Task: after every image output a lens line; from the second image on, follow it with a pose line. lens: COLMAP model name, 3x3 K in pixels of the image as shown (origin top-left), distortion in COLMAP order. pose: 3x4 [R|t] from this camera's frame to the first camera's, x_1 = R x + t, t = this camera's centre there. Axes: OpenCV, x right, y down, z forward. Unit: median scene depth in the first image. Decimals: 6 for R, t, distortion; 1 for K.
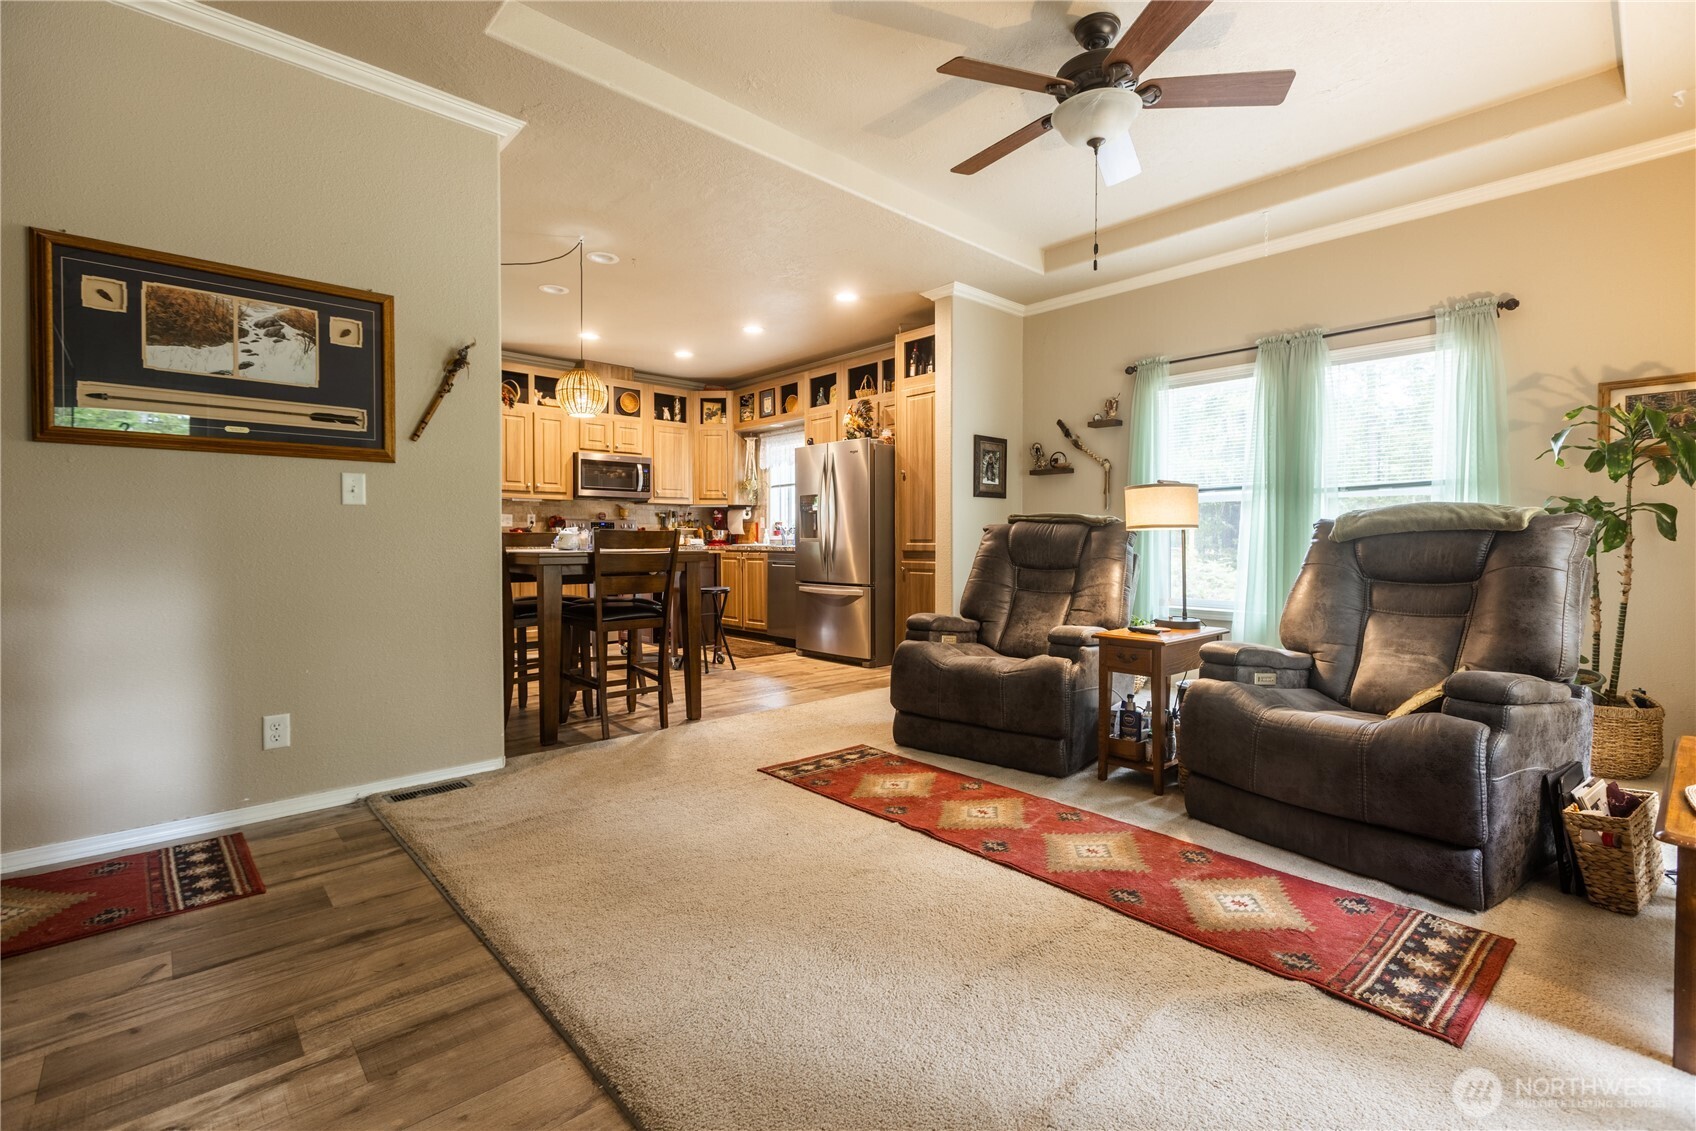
lens RADIAL K [[758.2, 0, 848.0], [0, 758.2, 565.5], [0, 0, 1]] dist [0.001198, 0.000074]
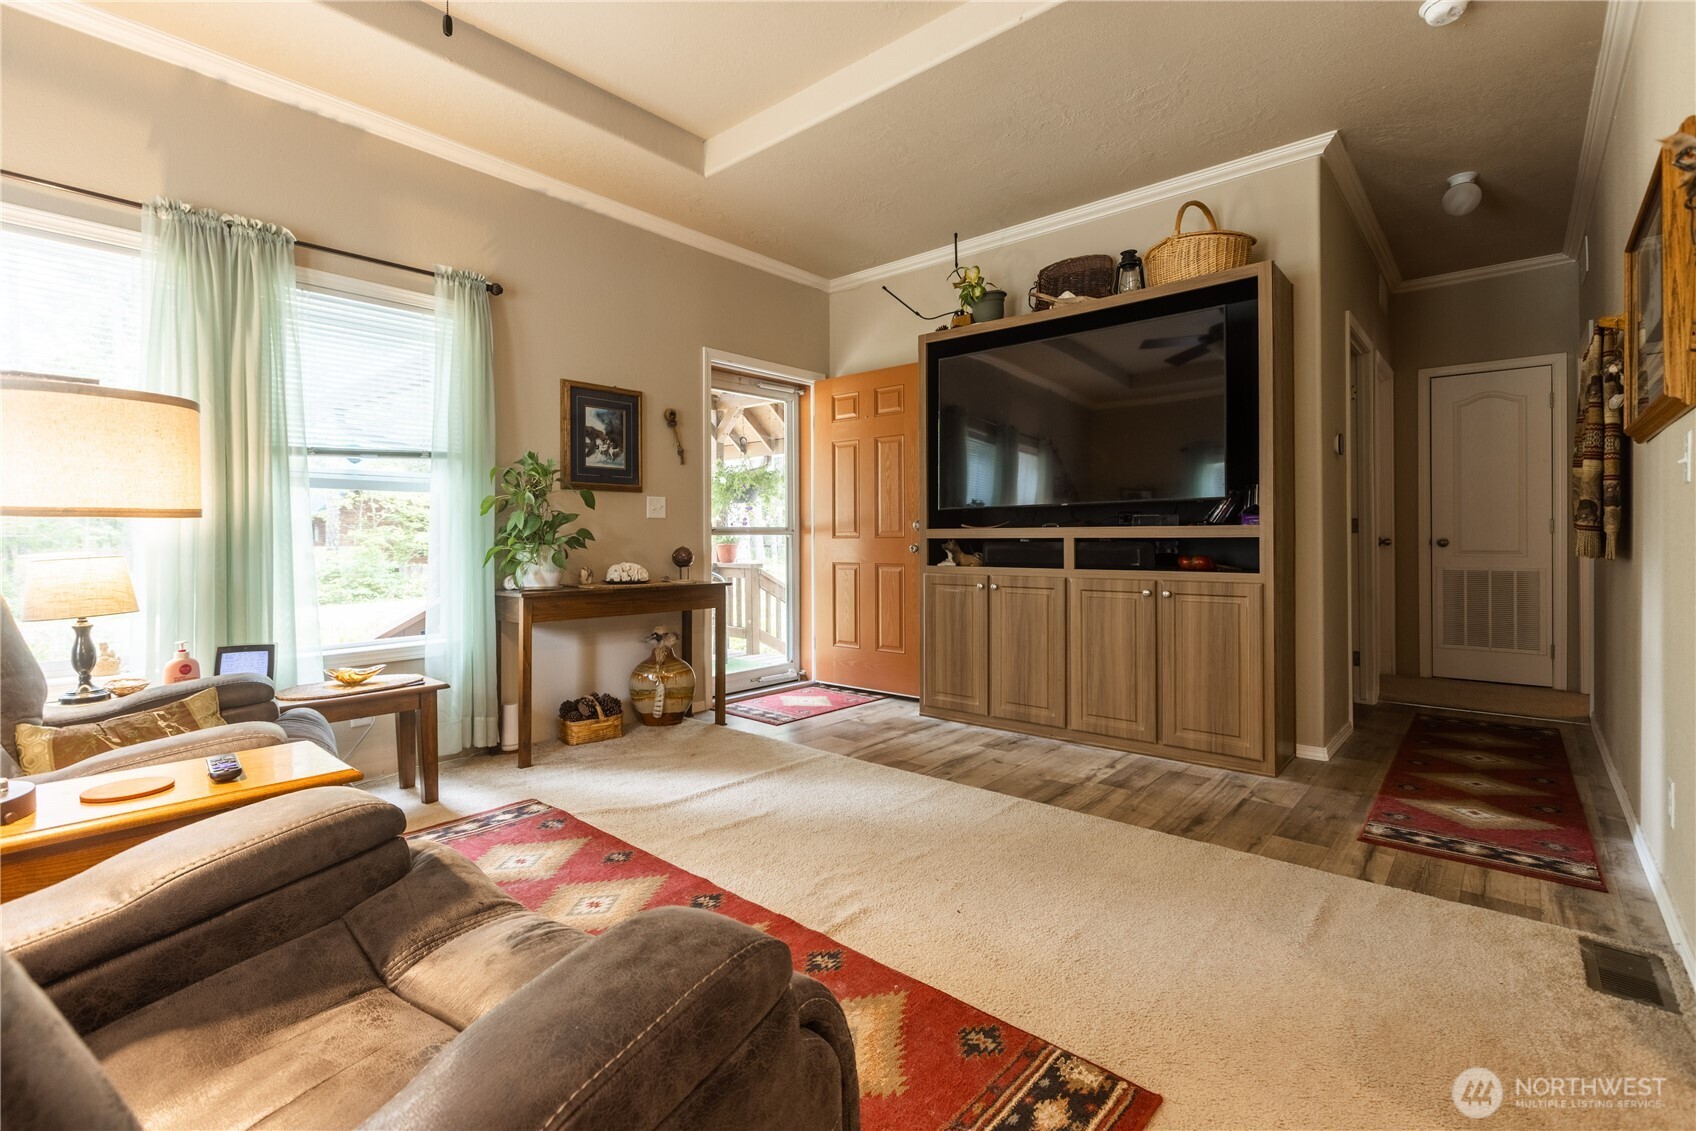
lens RADIAL K [[771.6, 0, 849.7], [0, 771.6, 541.1], [0, 0, 1]] dist [-0.000293, -0.000302]
pose [[-0.993655, 0.005062, -0.112353, 0.166934], [0.001084, 0.999371, 0.035436, -0.086860], [0.112461, 0.035089, -0.993036, 2.429238]]
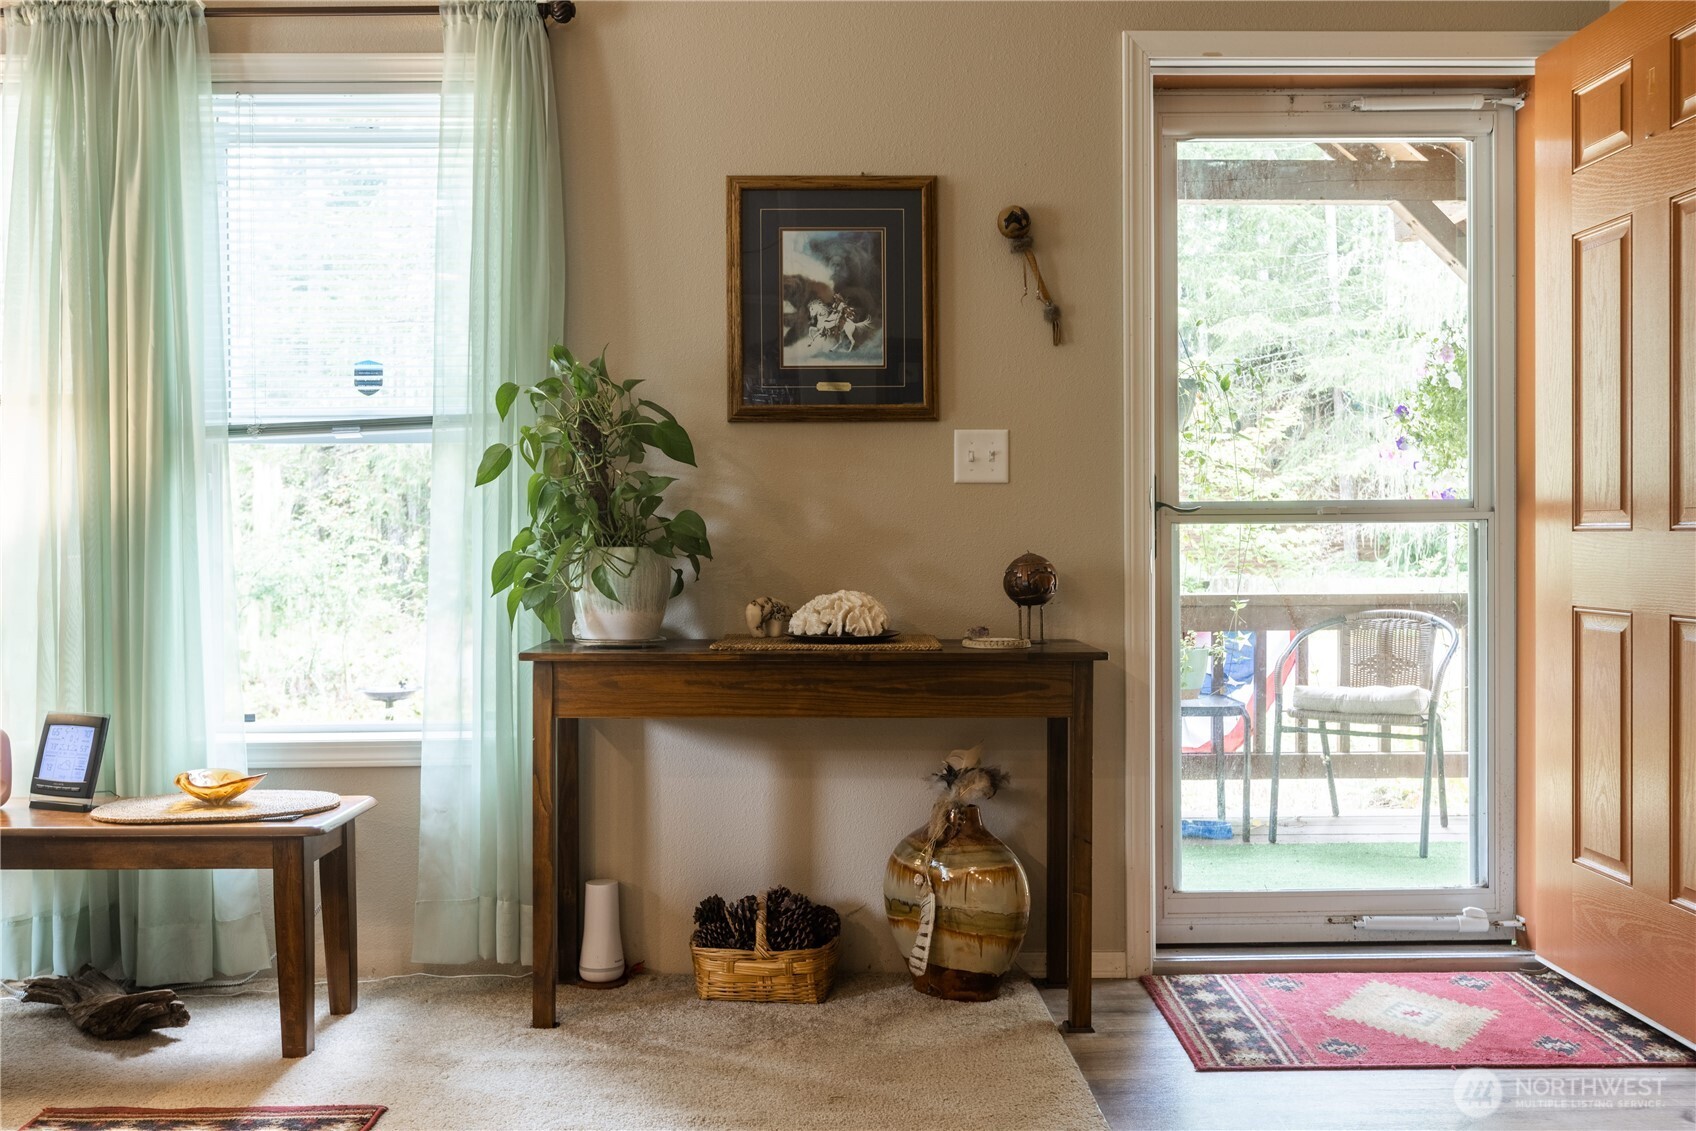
lens RADIAL K [[1498.9, 0, 848.0], [0, 1498.9, 565.5], [0, 0, 1]] dist [-0.009606, 0.008694]
pose [[-0.749772, -0.006889, 0.661661, -0.612225], [0.027155, 0.998783, 0.041170, -0.052545], [-0.661139, 0.048836, -0.748672, 1.529756]]
